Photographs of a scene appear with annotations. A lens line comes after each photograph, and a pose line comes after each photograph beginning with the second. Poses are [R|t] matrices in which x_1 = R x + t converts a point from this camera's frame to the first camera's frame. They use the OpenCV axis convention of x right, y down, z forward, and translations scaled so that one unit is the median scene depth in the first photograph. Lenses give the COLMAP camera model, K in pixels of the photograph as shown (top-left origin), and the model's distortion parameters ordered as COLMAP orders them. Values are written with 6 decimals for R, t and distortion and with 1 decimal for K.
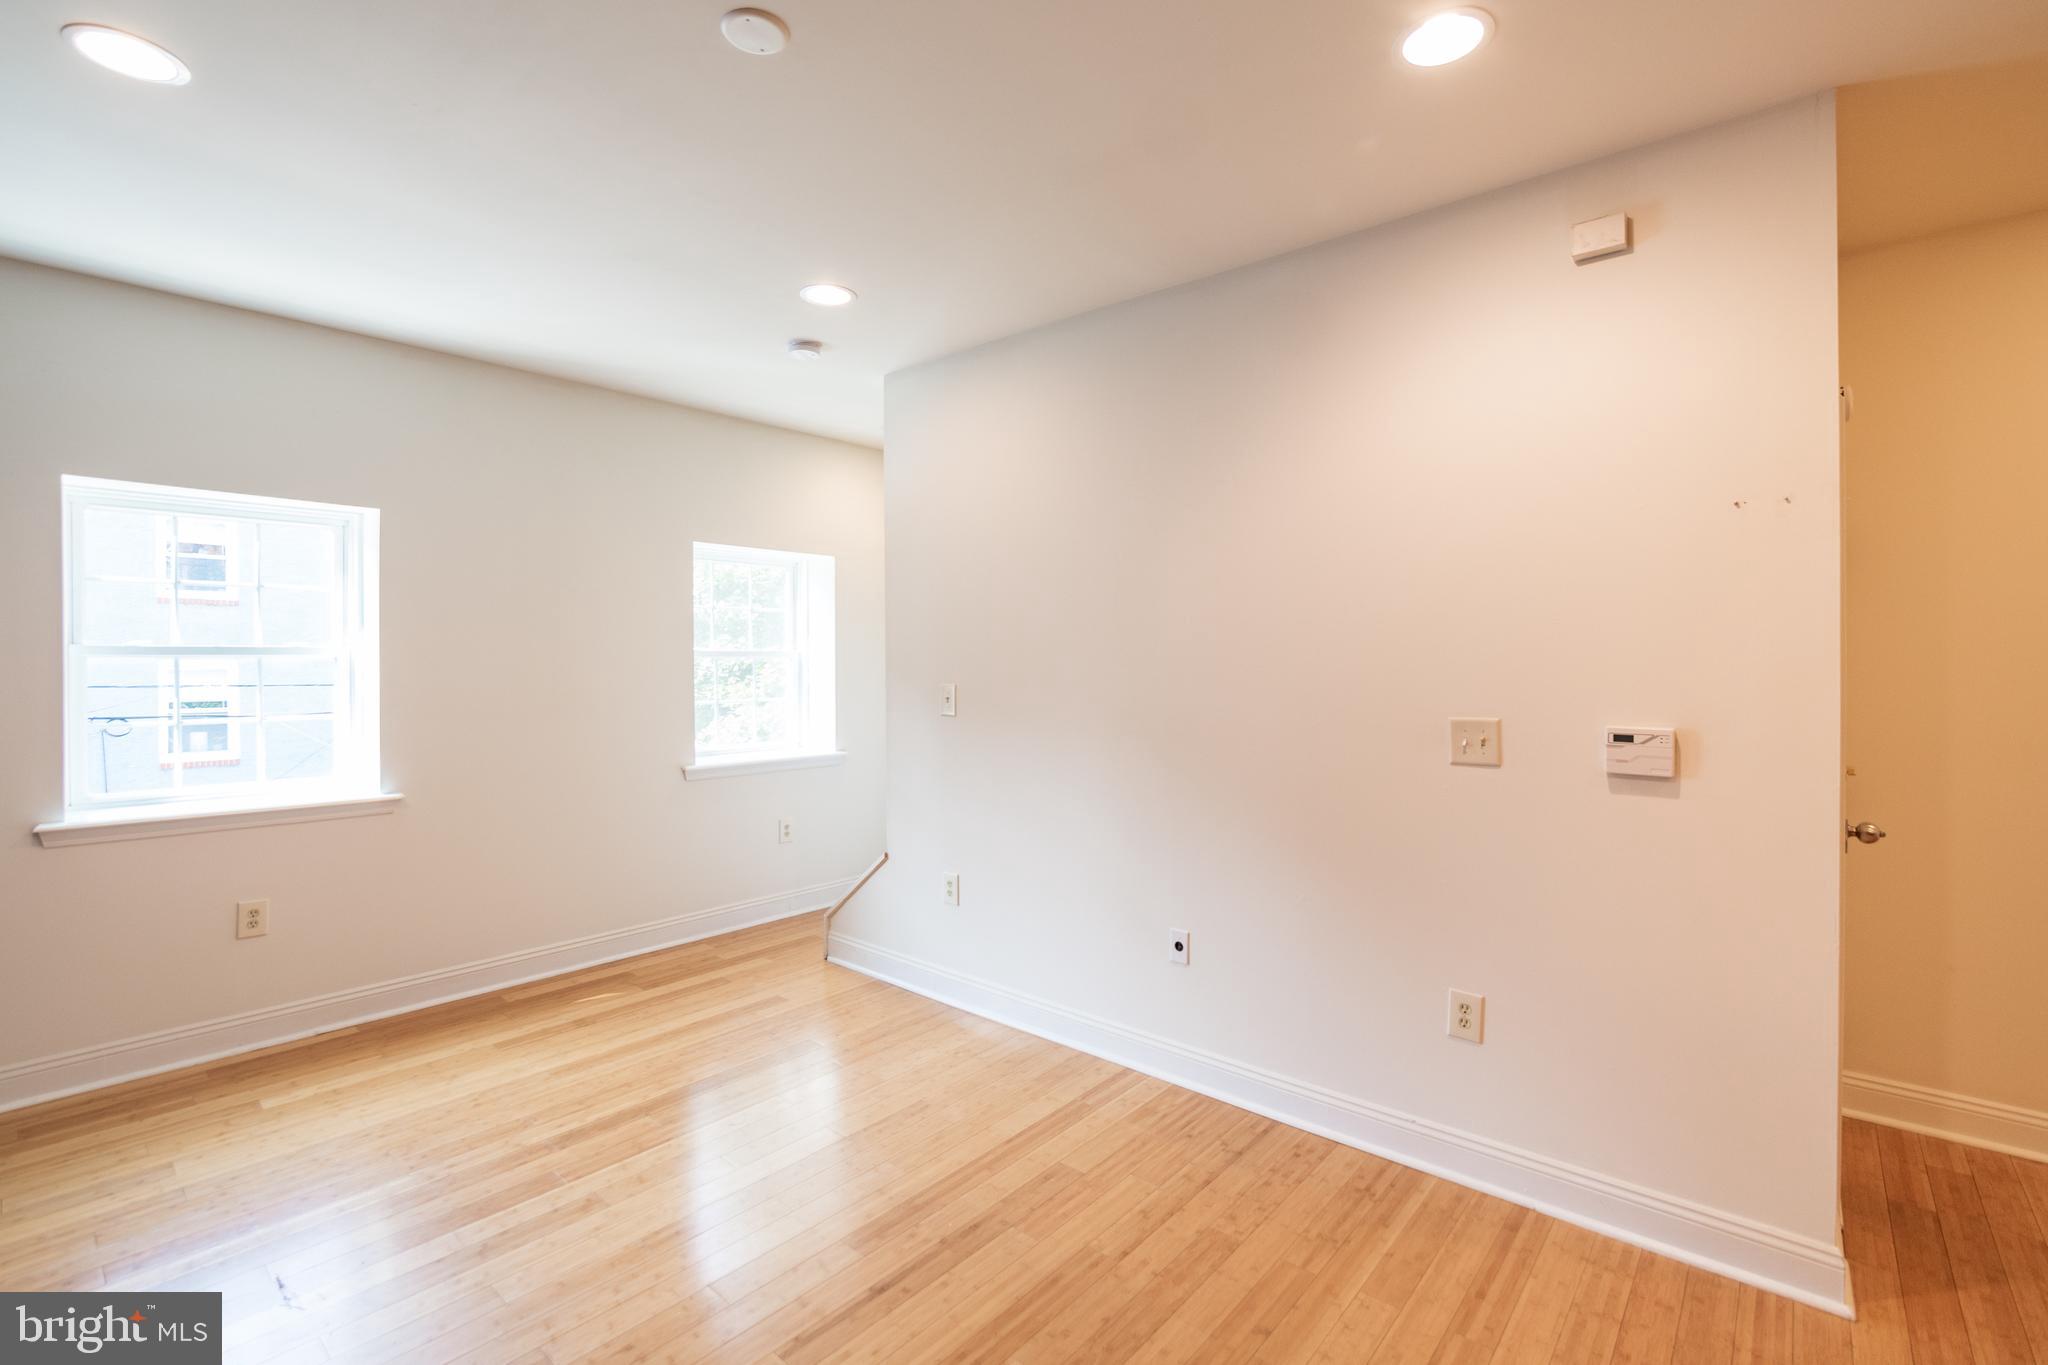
lens RADIAL K [[916.6, 0, 1015.4], [0, 916.6, 674.8], [0, 0, 1]] dist [-0.015707, 0.000032]
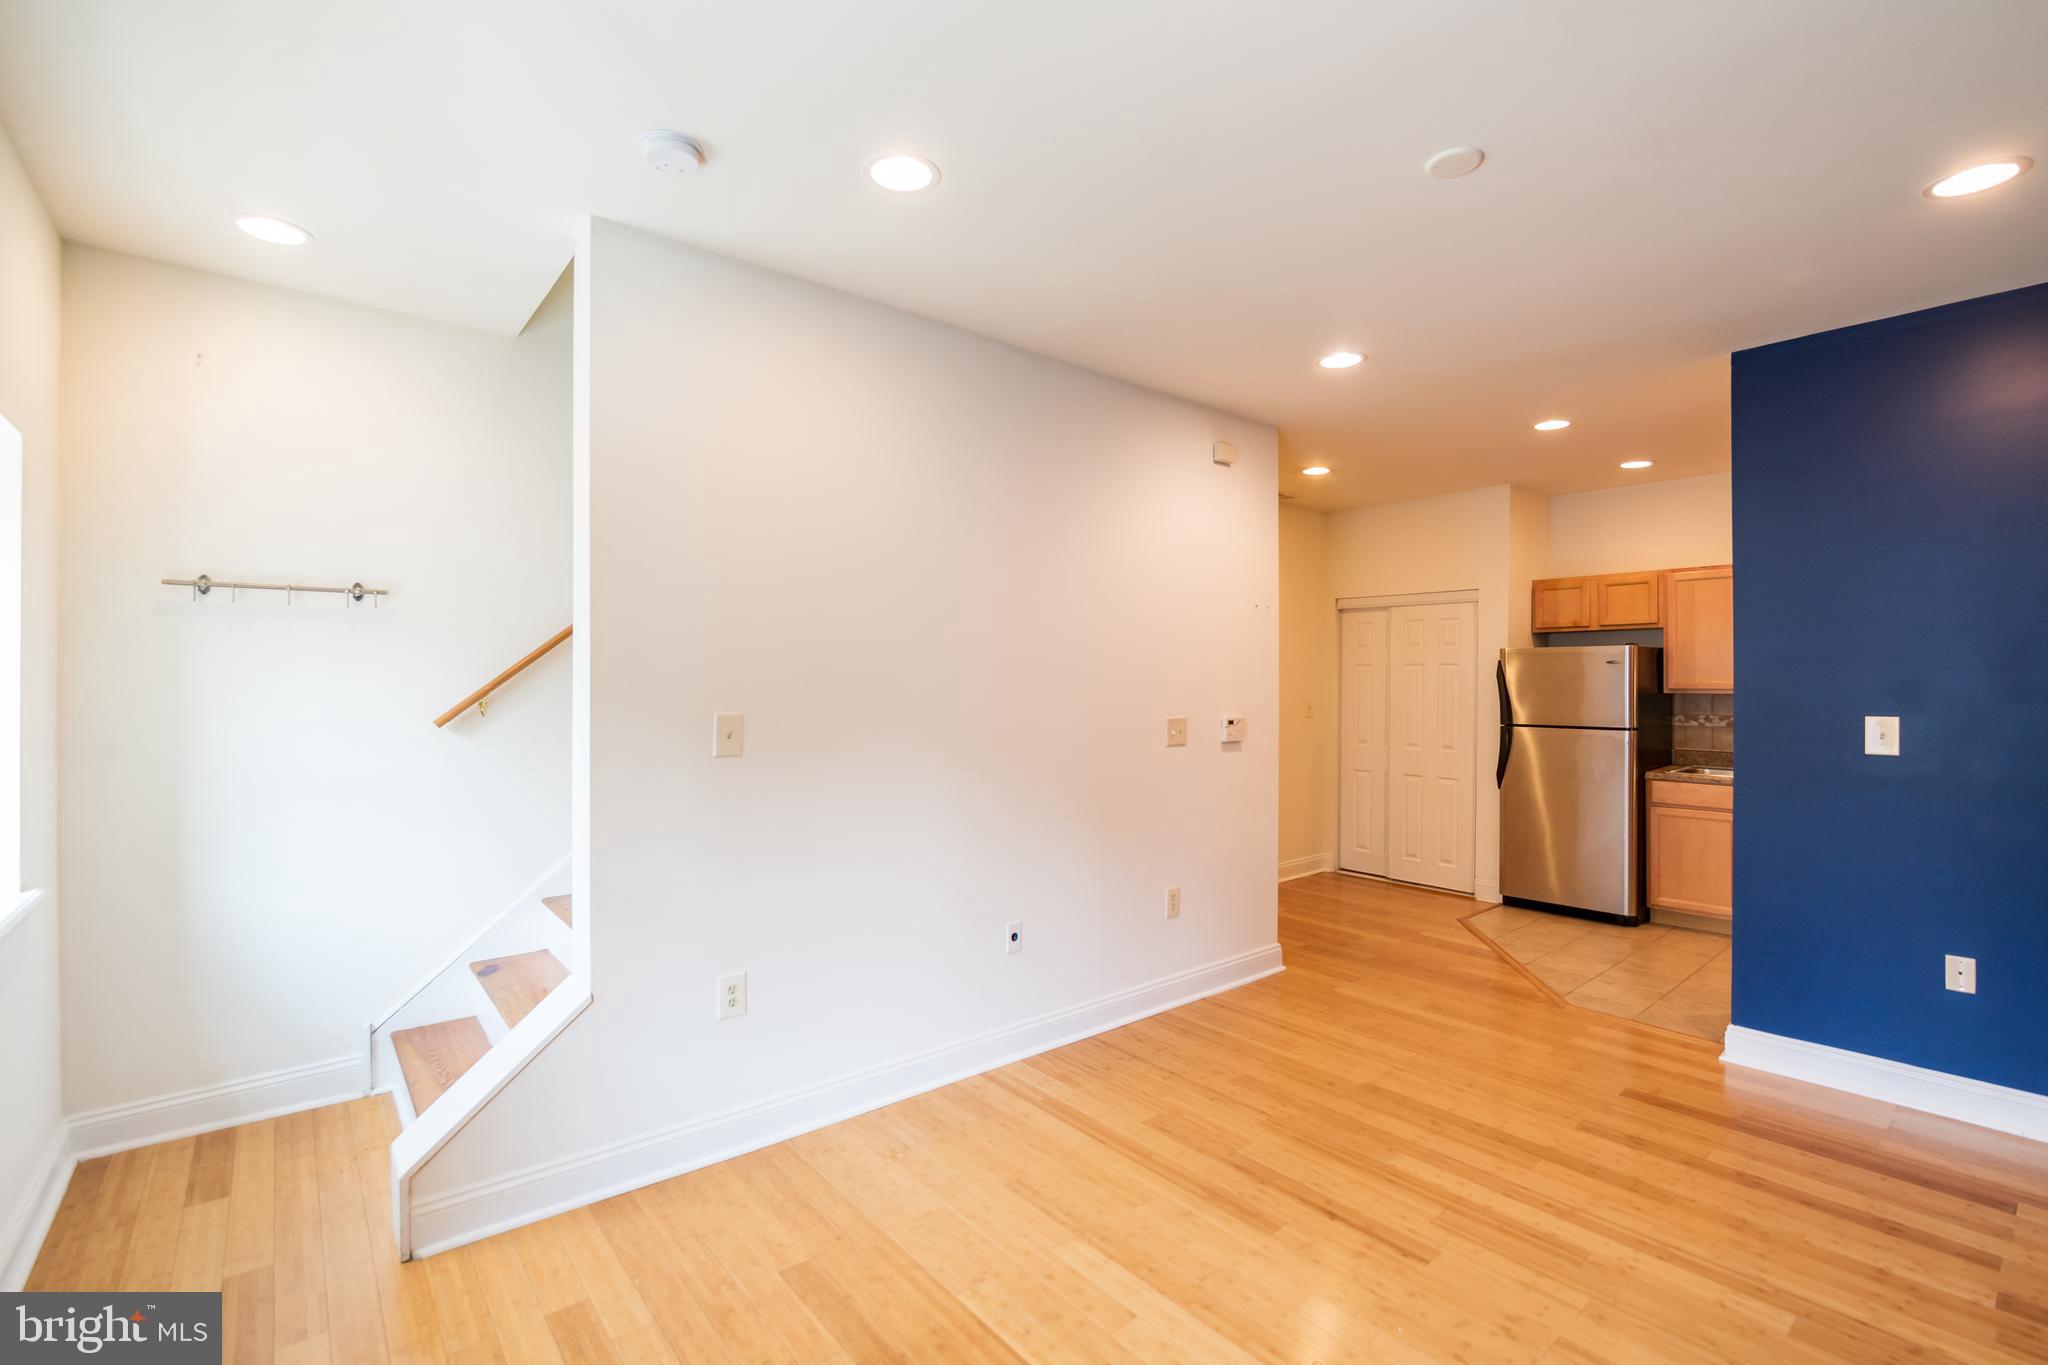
lens RADIAL K [[907.3, 0, 1045.6], [0, 907.3, 682.2], [0, 0, 1]] dist [-0.027262, 0.007792]
pose [[0.145896, 0.000940, 0.989299, -0.876135], [0.013576, 0.999903, -0.002952, -0.009961], [-0.989207, 0.013862, 0.145870, 0.767855]]
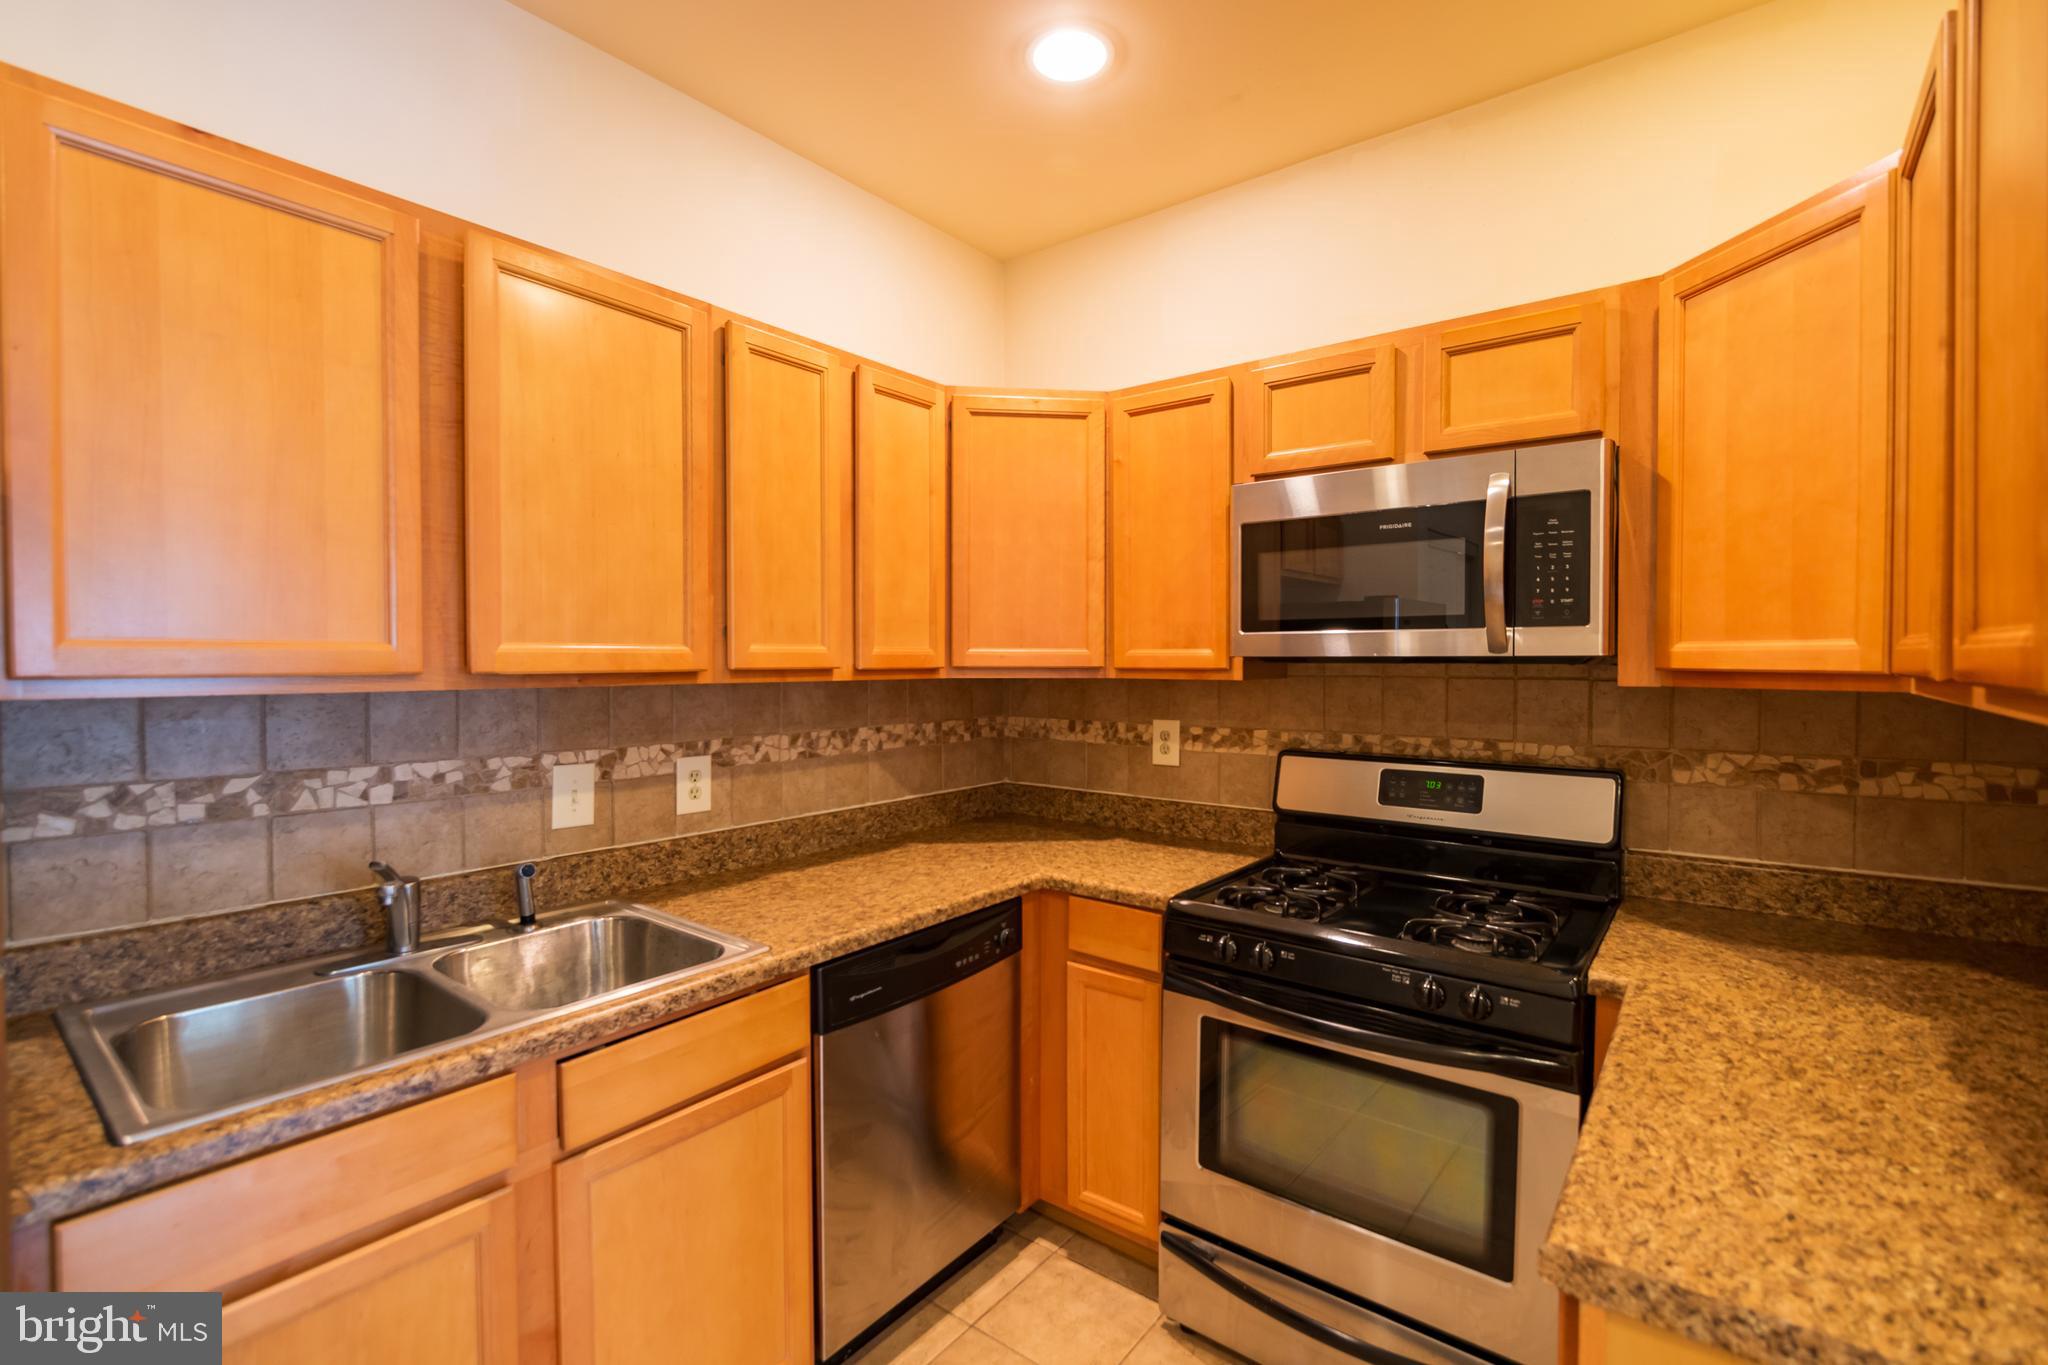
lens RADIAL K [[916.6, 0, 1015.4], [0, 916.6, 674.8], [0, 0, 1]] dist [-0.015707, 0.000032]
pose [[-0.998835, 0.006116, -0.047871, 0.628263], [0.004724, 0.999564, 0.029134, 0.004686], [0.048028, 0.028874, -0.998429, 0.195878]]
